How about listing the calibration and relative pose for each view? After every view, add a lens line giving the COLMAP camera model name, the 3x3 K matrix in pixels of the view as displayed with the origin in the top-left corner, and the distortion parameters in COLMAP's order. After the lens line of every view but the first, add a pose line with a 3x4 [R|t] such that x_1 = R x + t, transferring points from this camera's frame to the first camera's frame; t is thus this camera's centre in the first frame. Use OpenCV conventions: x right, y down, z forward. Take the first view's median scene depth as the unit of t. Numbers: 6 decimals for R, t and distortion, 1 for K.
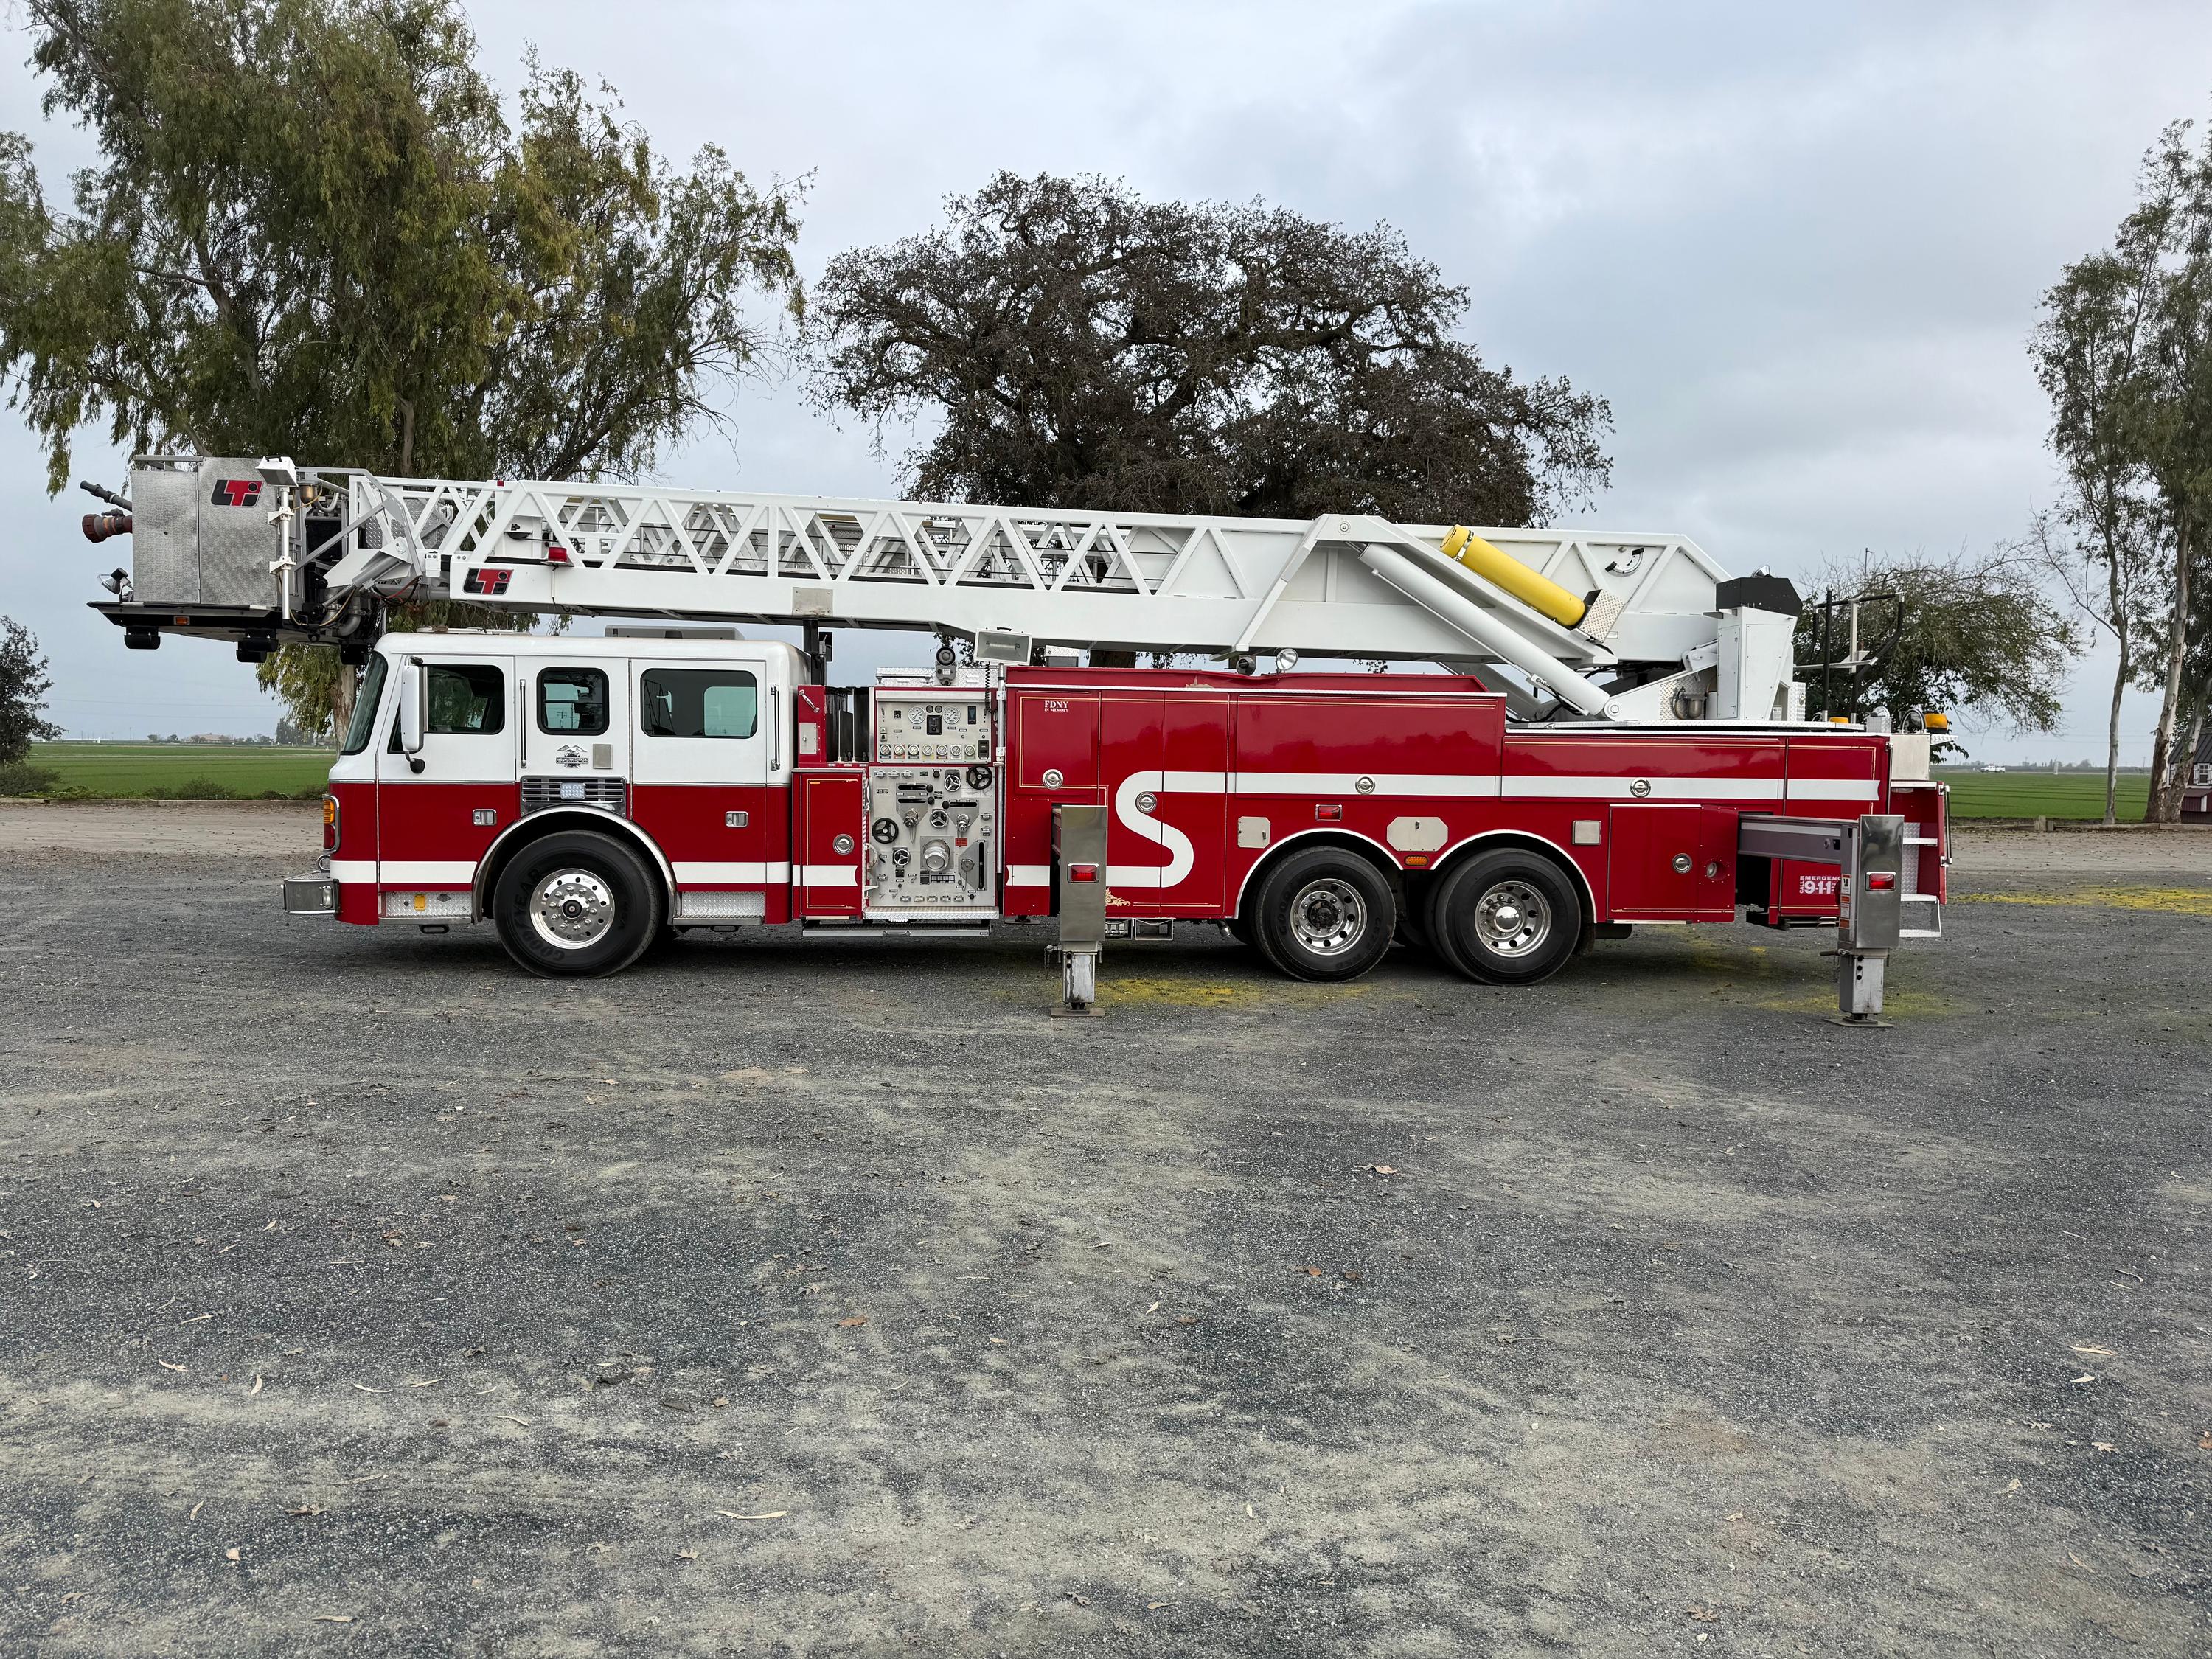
lens RADIAL K [[1544.0, 0, 1106.0], [0, 1544.0, 829.5], [0, 0, 1]] dist [0.121333, -0.162935]
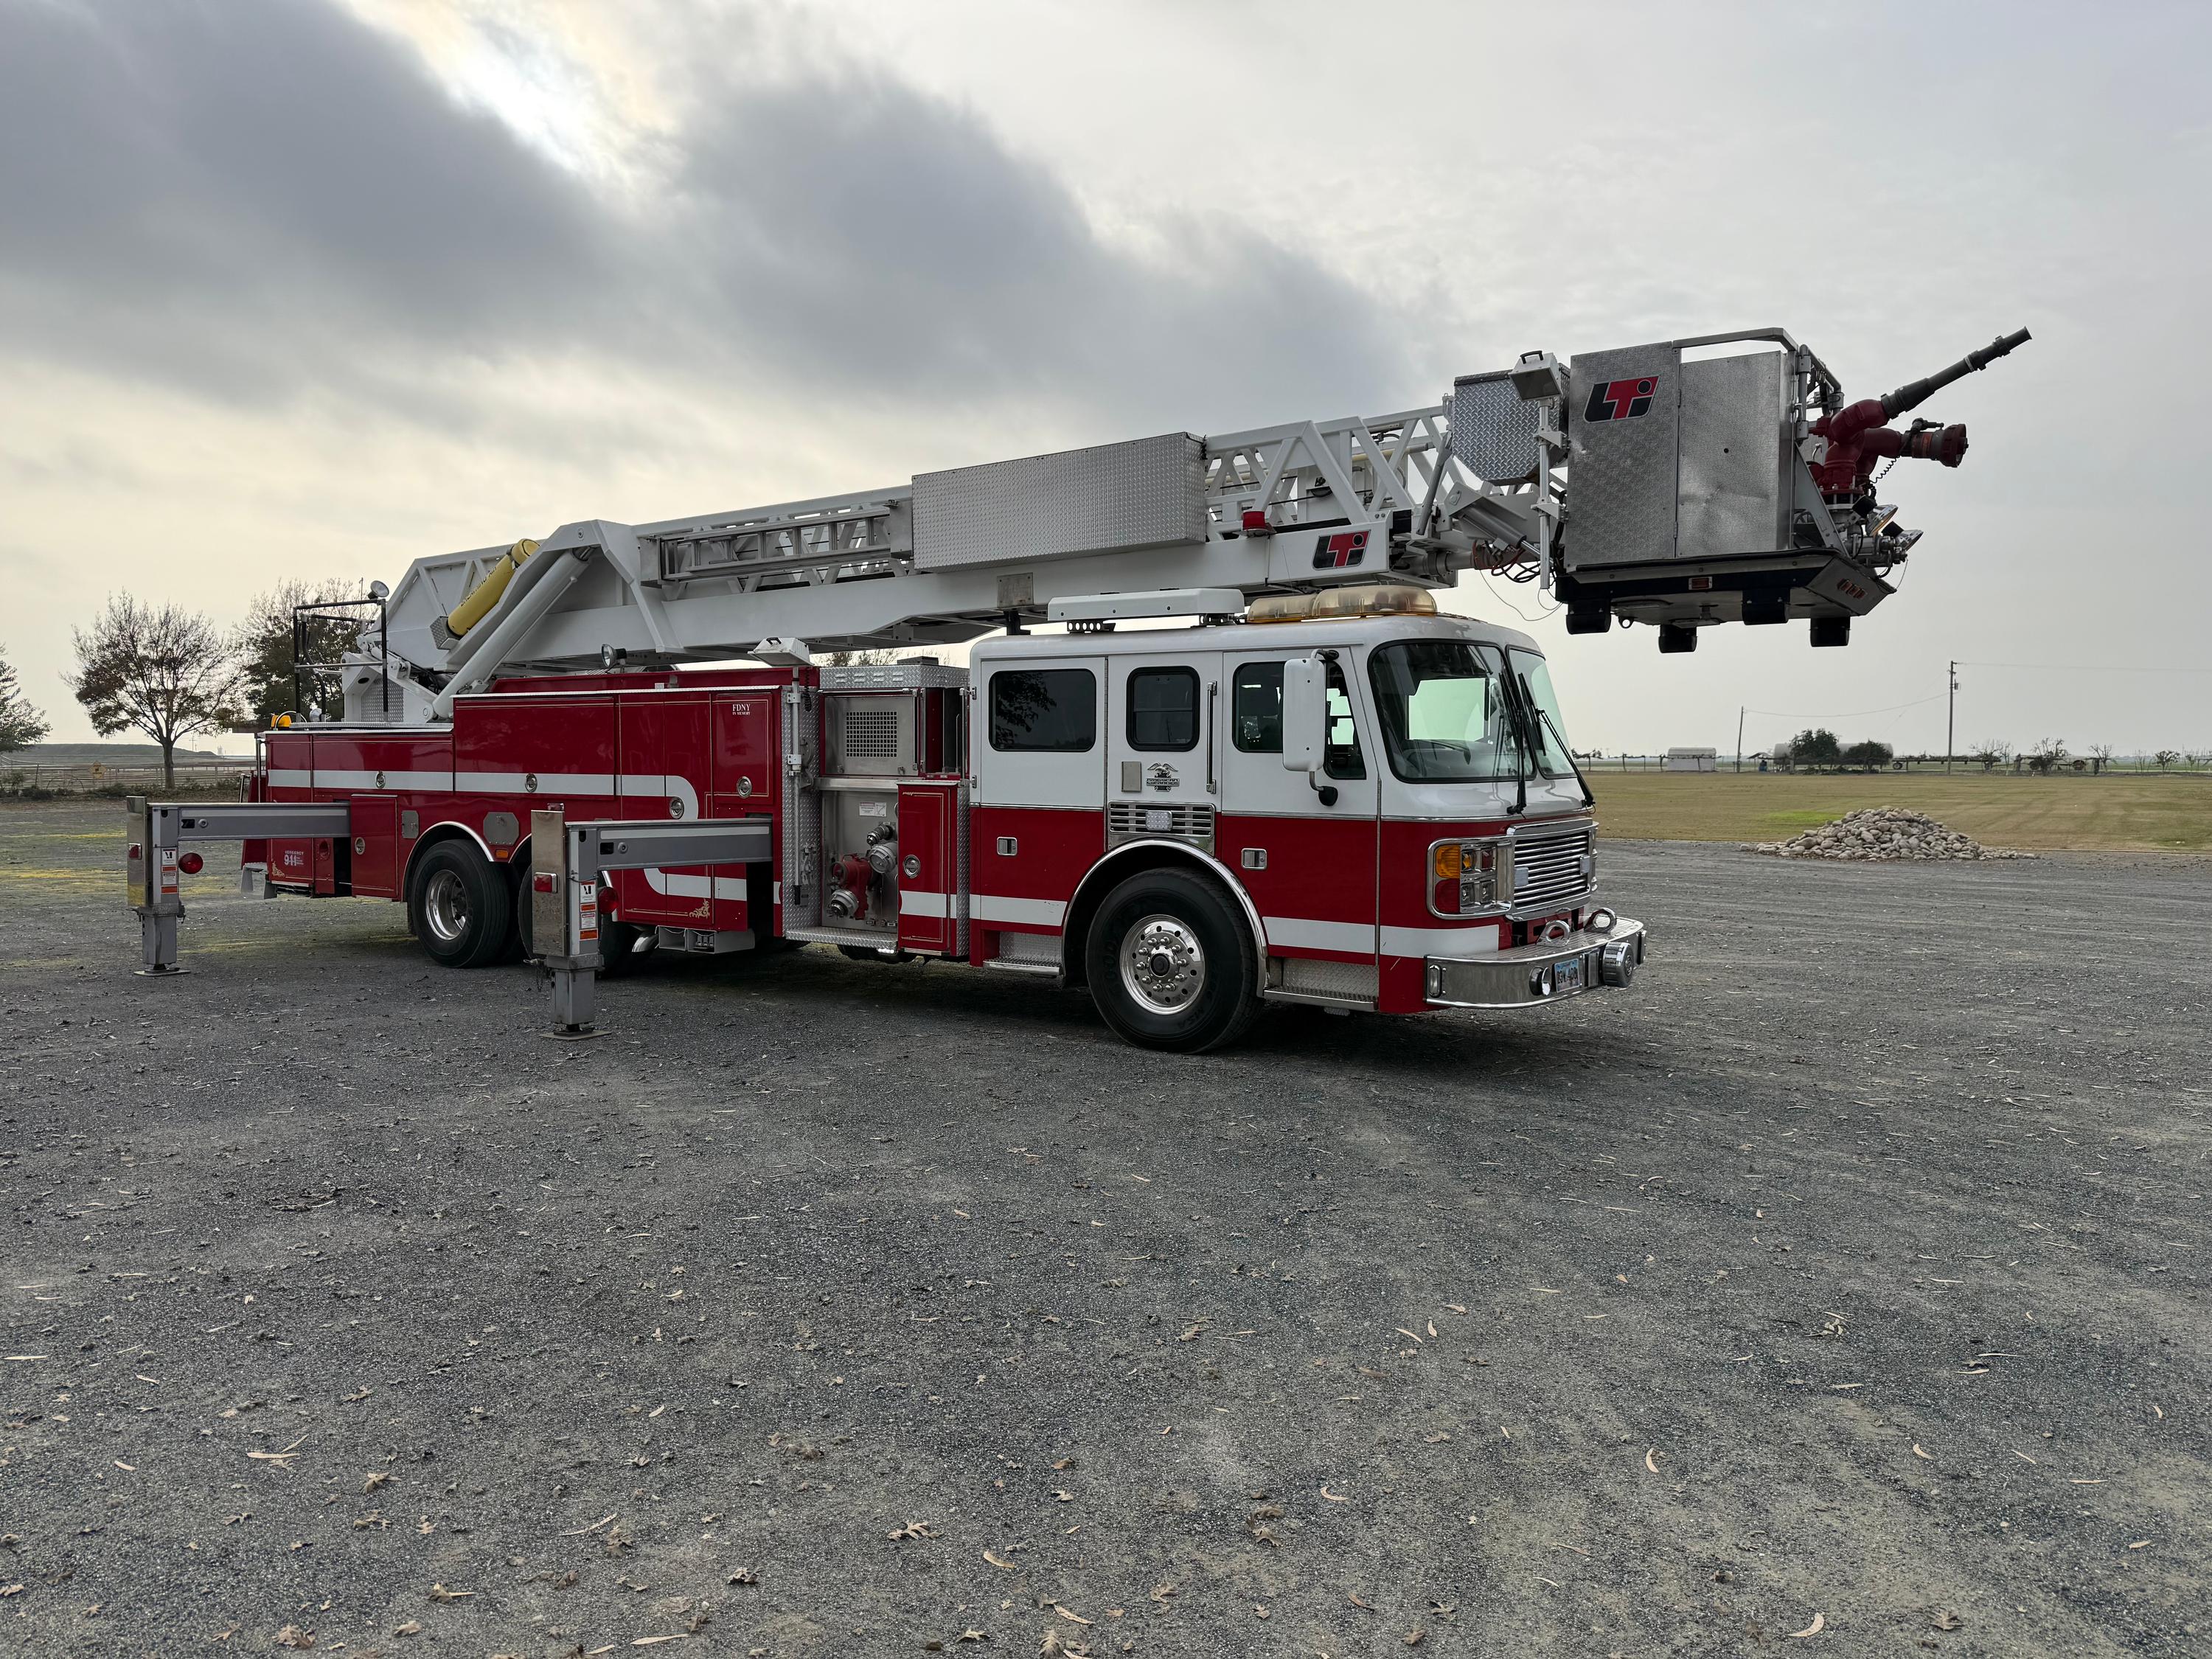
lens RADIAL K [[1544.0, 0, 1106.0], [0, 1544.0, 829.5], [0, 0, 1]] dist [0.121333, -0.162935]
pose [[0.754181, 0.013494, -0.656528, 0.155345], [-0.016016, 0.999869, 0.002153, -0.020302], [0.656471, 0.008891, 0.754299, 0.363638]]
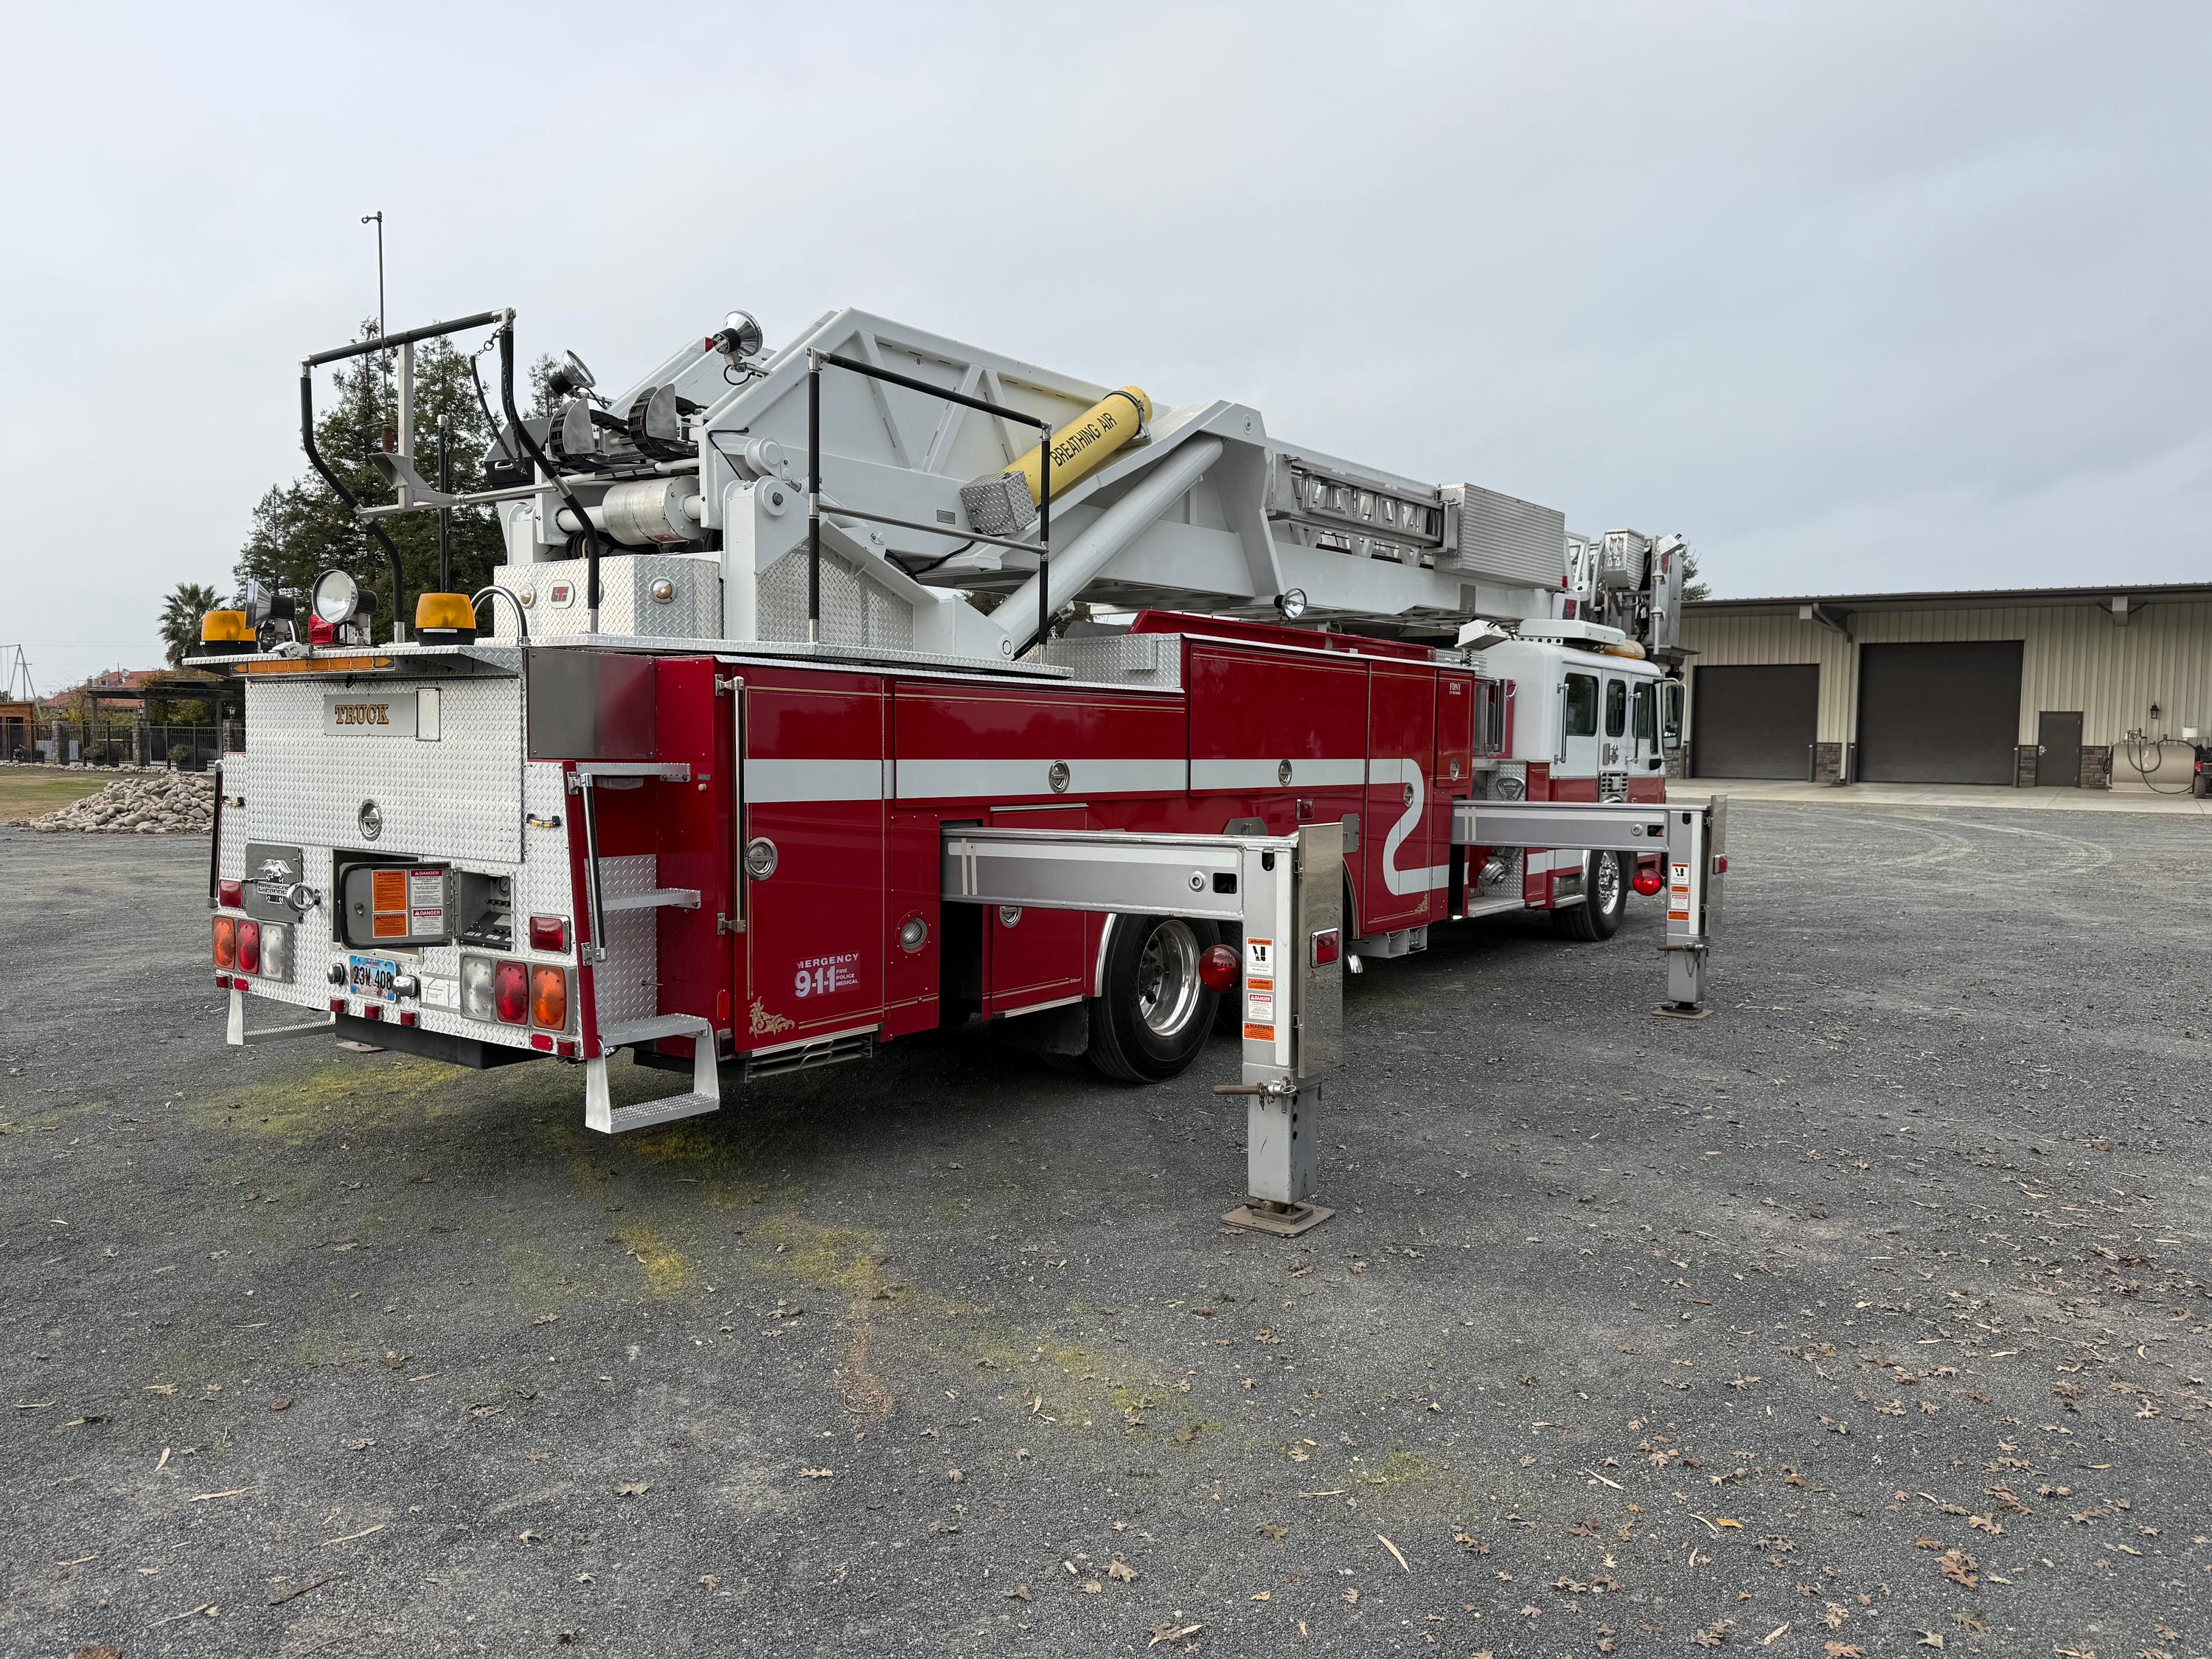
lens RADIAL K [[1544.0, 0, 1106.0], [0, 1544.0, 829.5], [0, 0, 1]] dist [0.121333, -0.162935]
pose [[0.660937, -0.052096, 0.748631, -1.433930], [0.031232, 0.998633, 0.041920, -0.049545], [-0.749791, -0.004325, 0.661660, 0.478843]]
